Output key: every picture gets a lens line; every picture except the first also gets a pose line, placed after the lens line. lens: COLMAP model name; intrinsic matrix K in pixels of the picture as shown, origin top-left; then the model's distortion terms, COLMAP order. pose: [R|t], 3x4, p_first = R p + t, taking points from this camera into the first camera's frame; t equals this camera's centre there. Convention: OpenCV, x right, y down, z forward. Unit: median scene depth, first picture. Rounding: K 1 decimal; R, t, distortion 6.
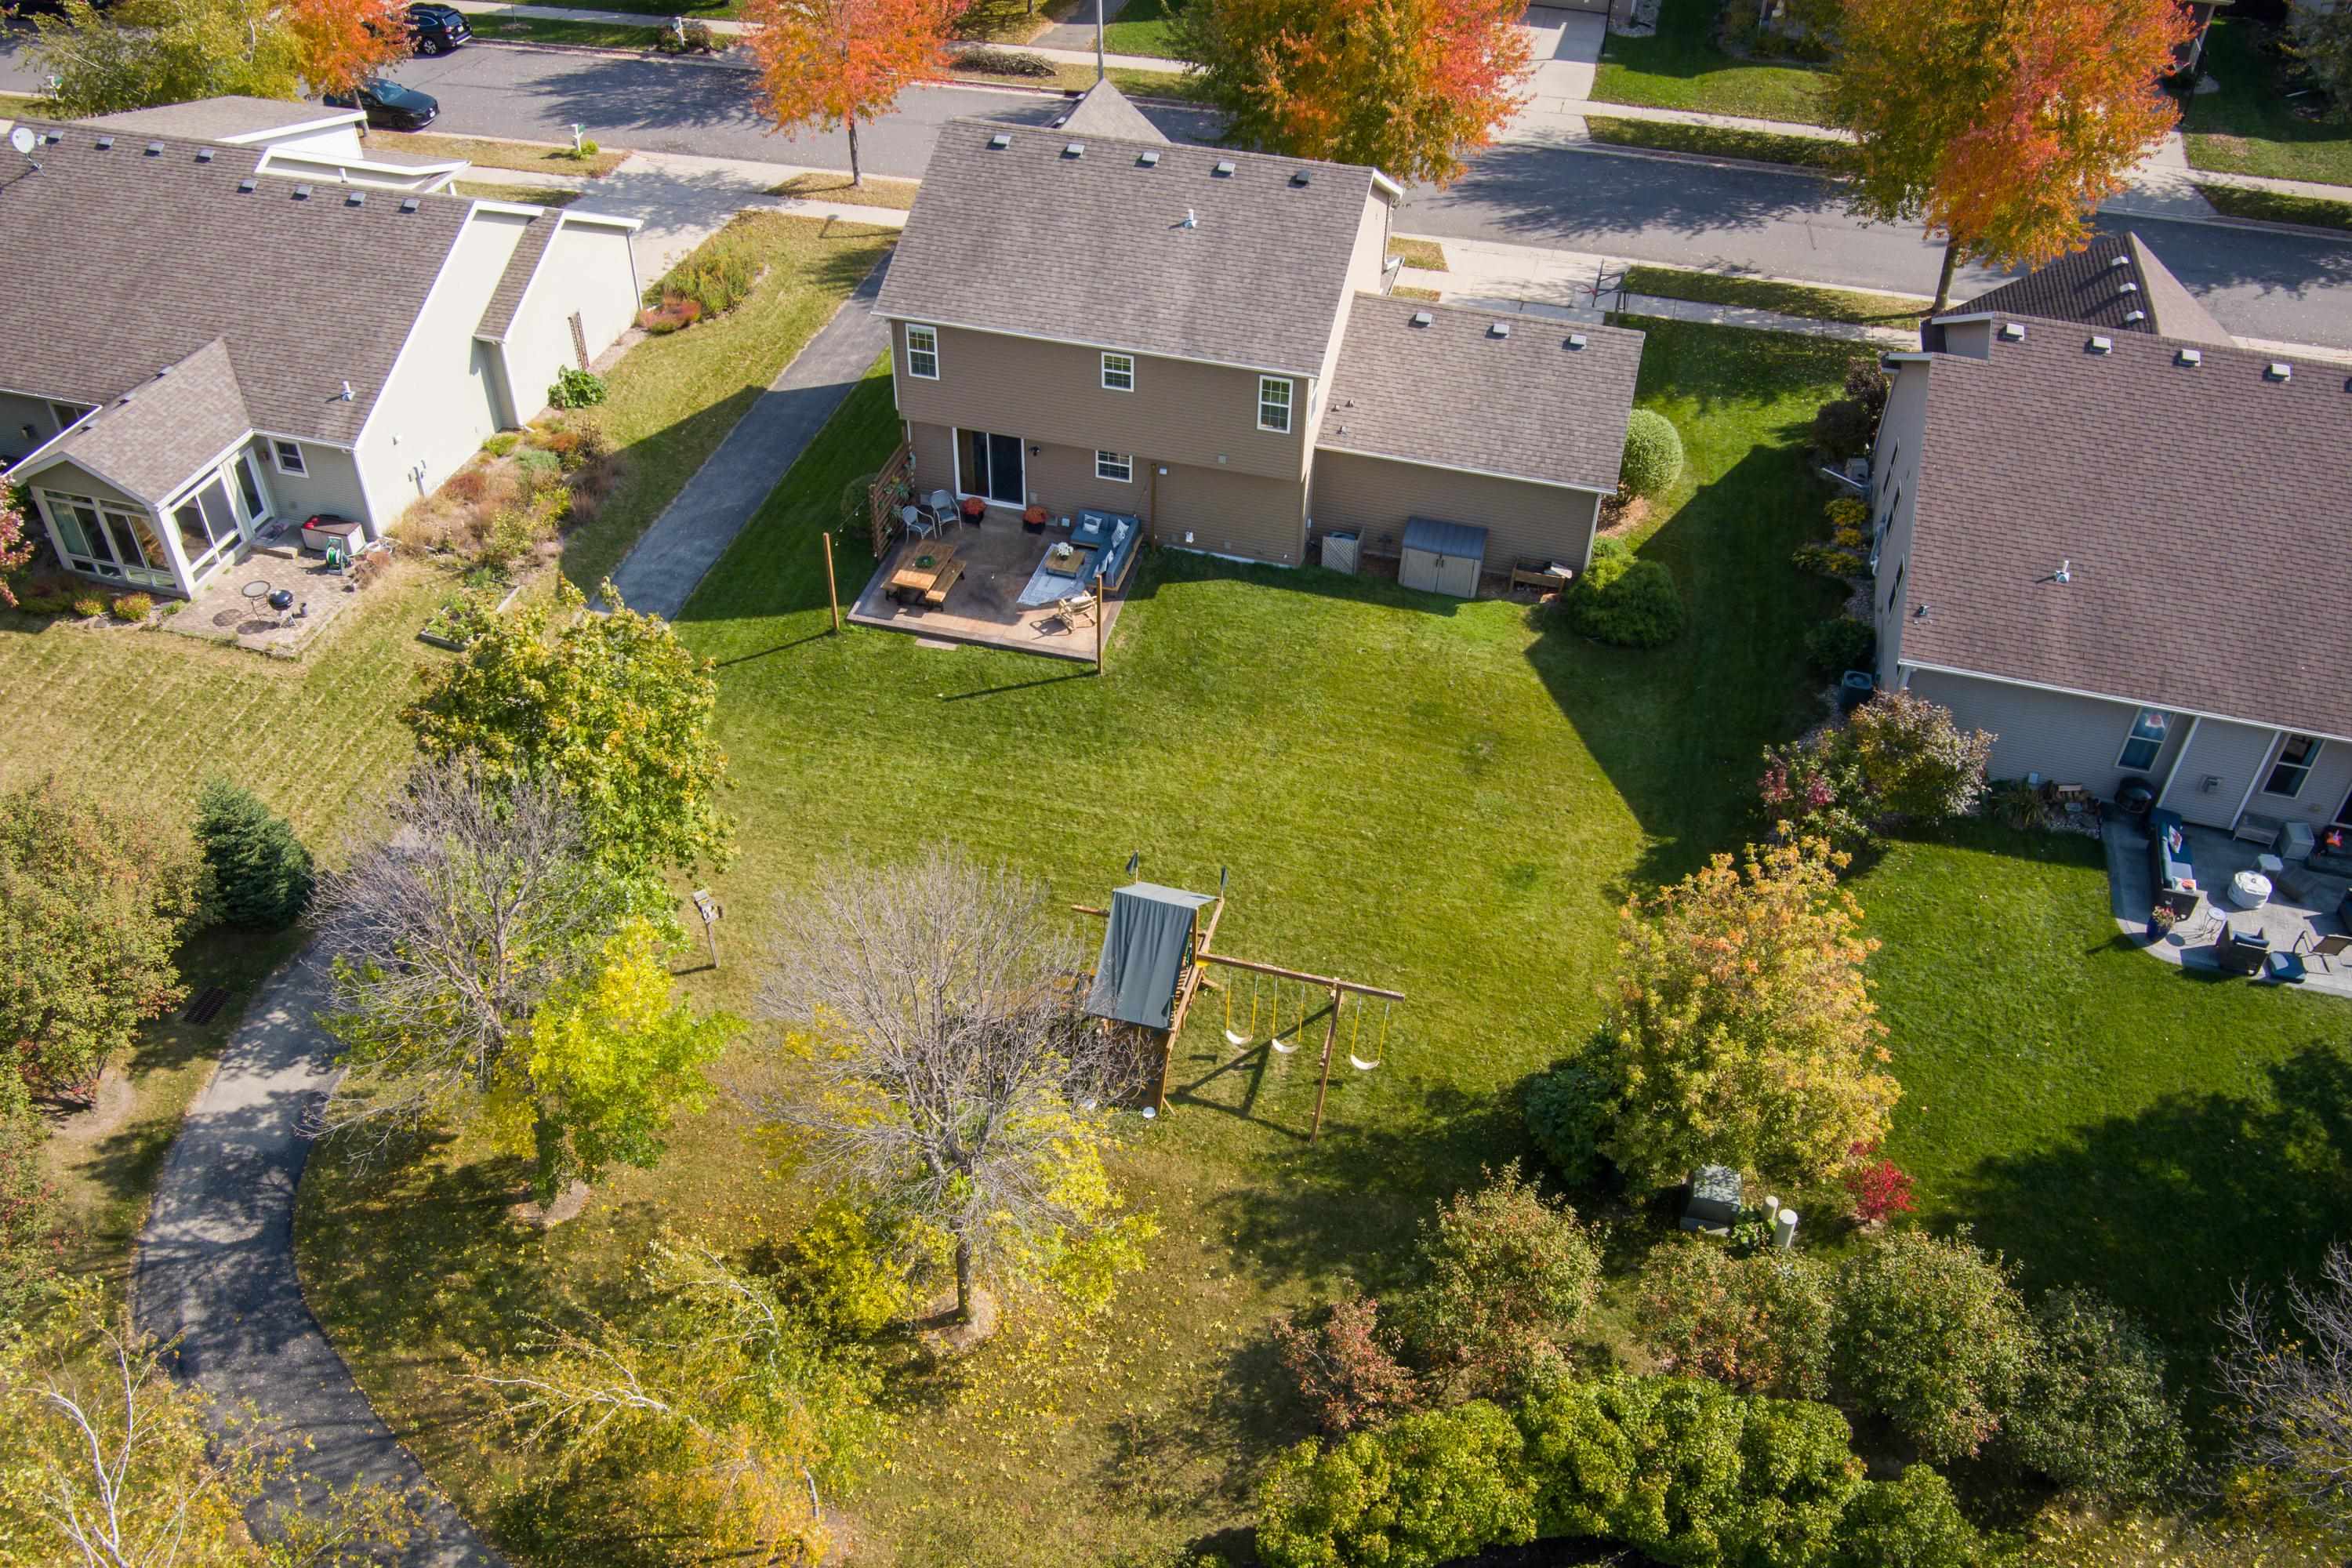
lens RADIAL K [[1964.4, 0, 1169.9], [0, 1964.4, 798.5], [0, 0, 1]] dist [-0.045816, 0.000389]
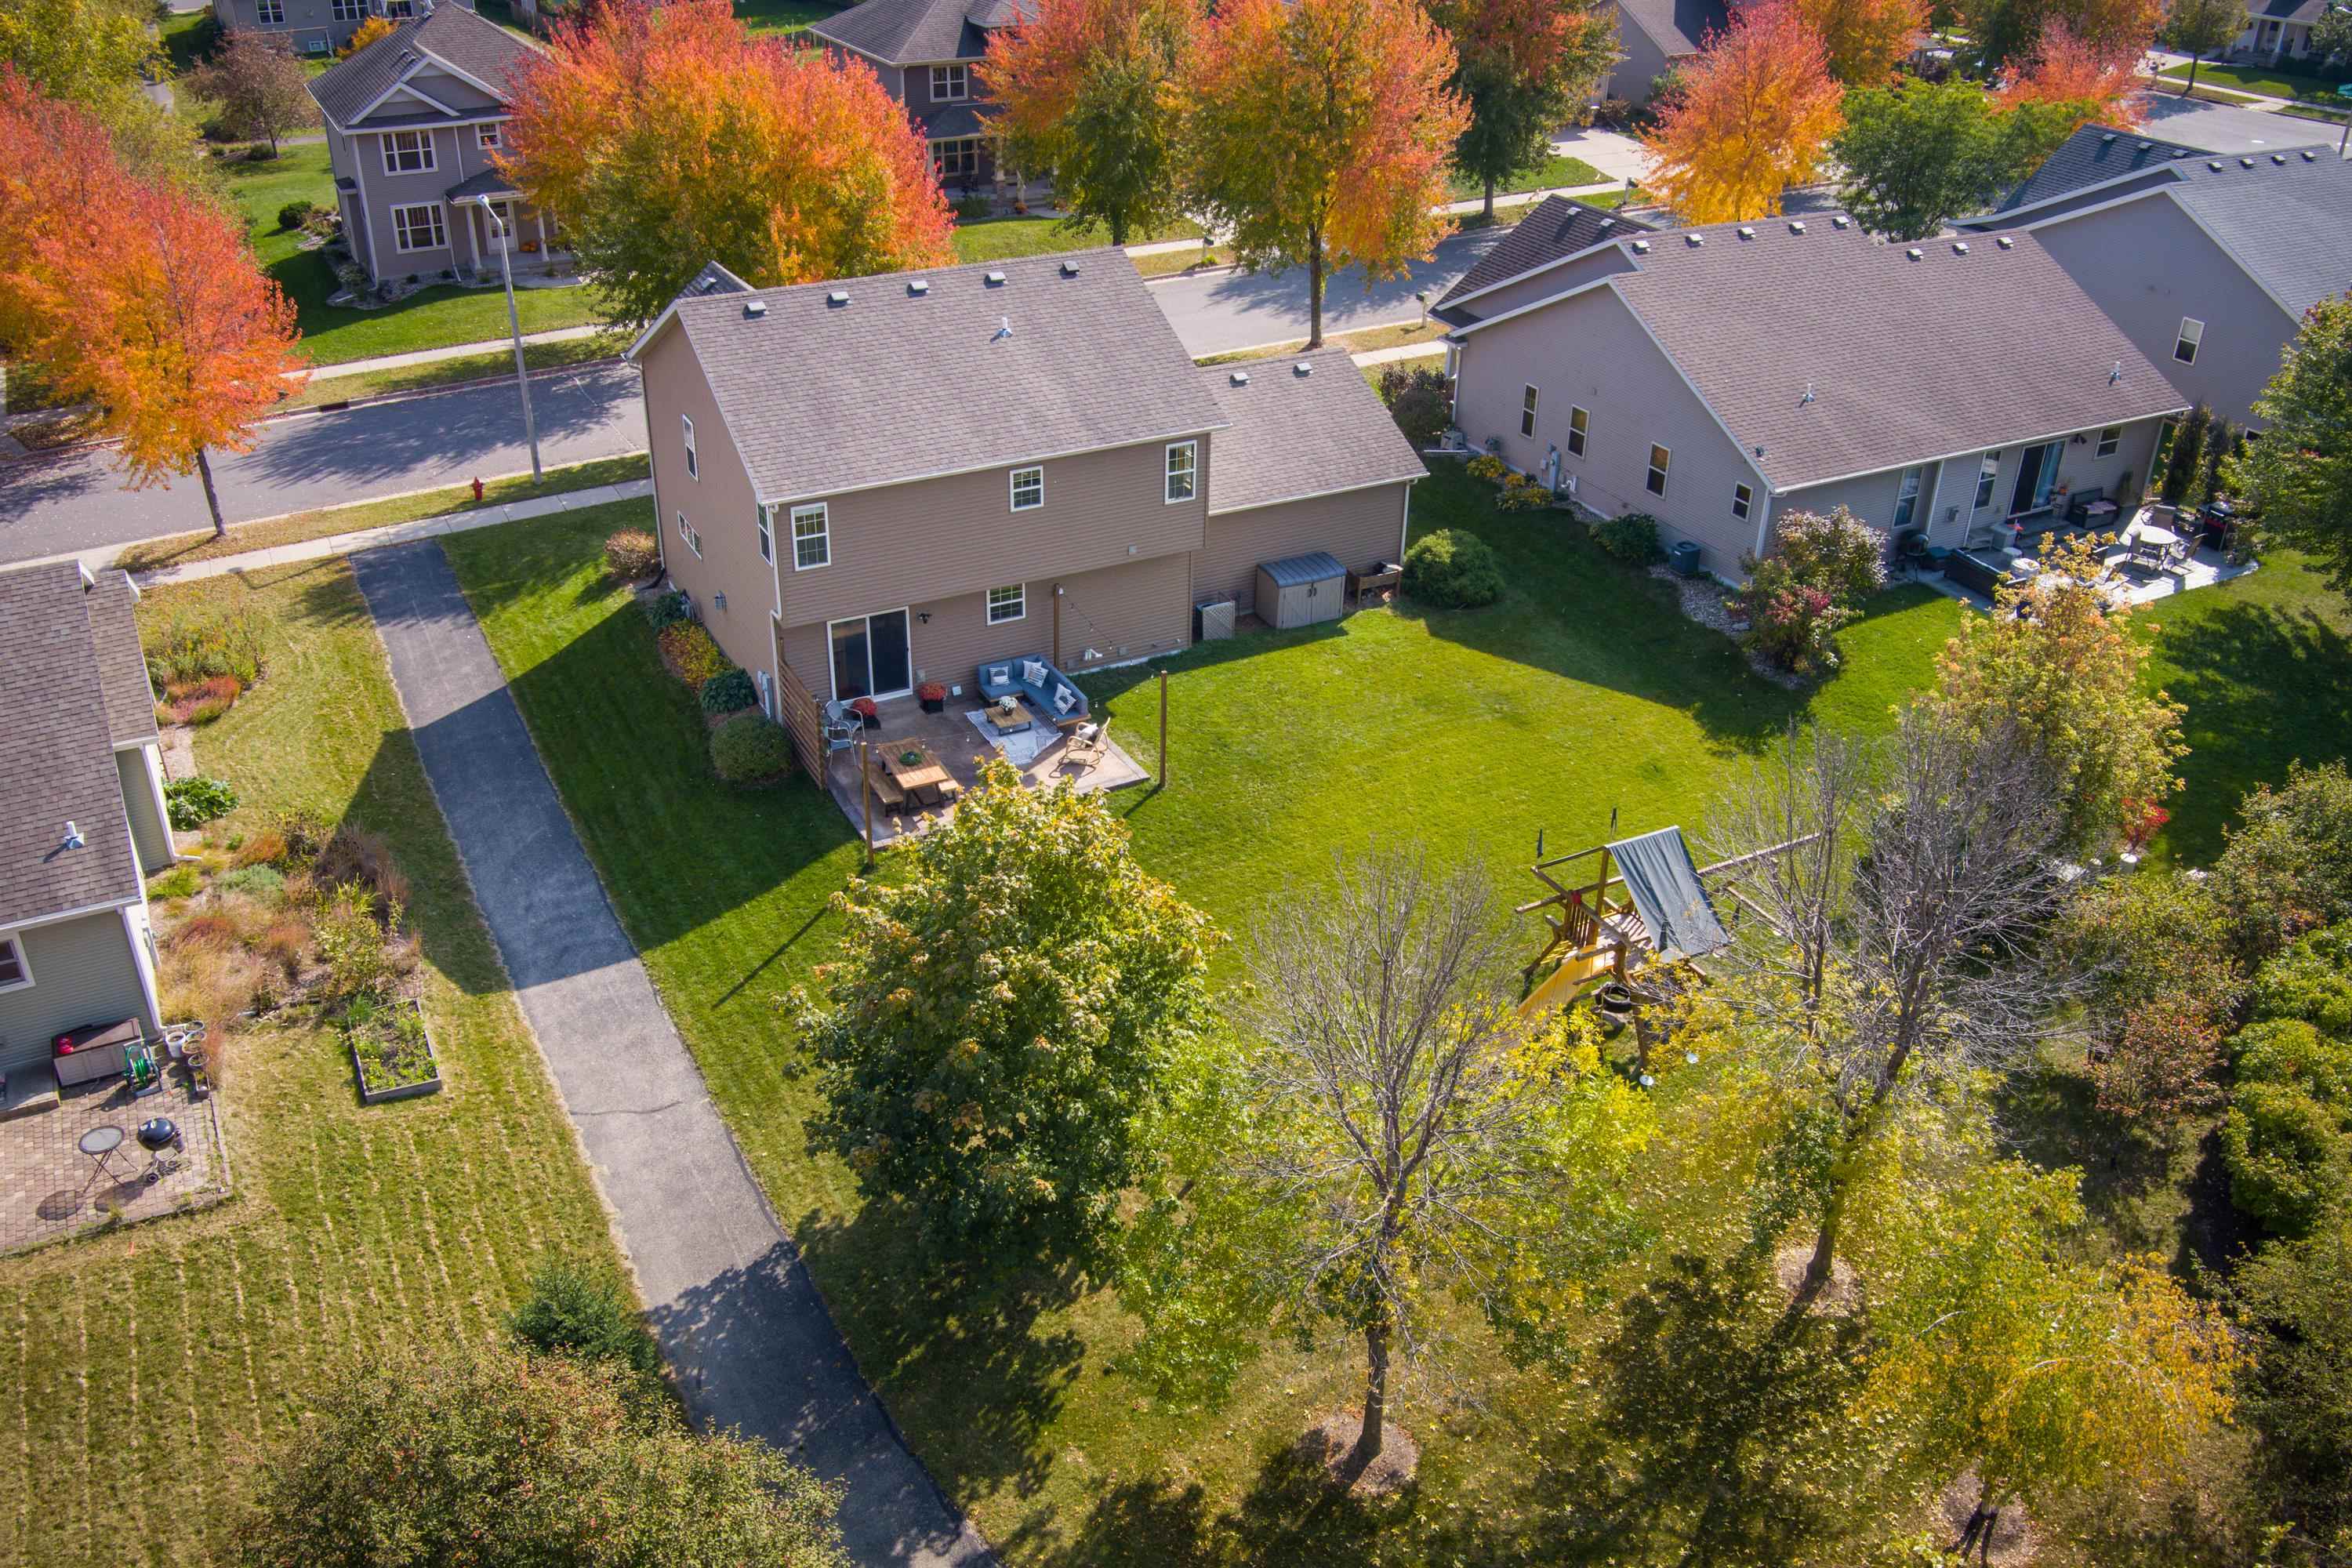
lens RADIAL K [[1964.4, 0, 1191.2], [0, 1964.4, 759.7], [0, 0, 1]] dist [-0.045816, 0.000389]
pose [[0.719342, -0.336194, 0.607882, -0.553172], [0.448038, 0.893283, -0.036153, -0.034278], [-0.530856, 0.298361, 0.793204, 0.254491]]
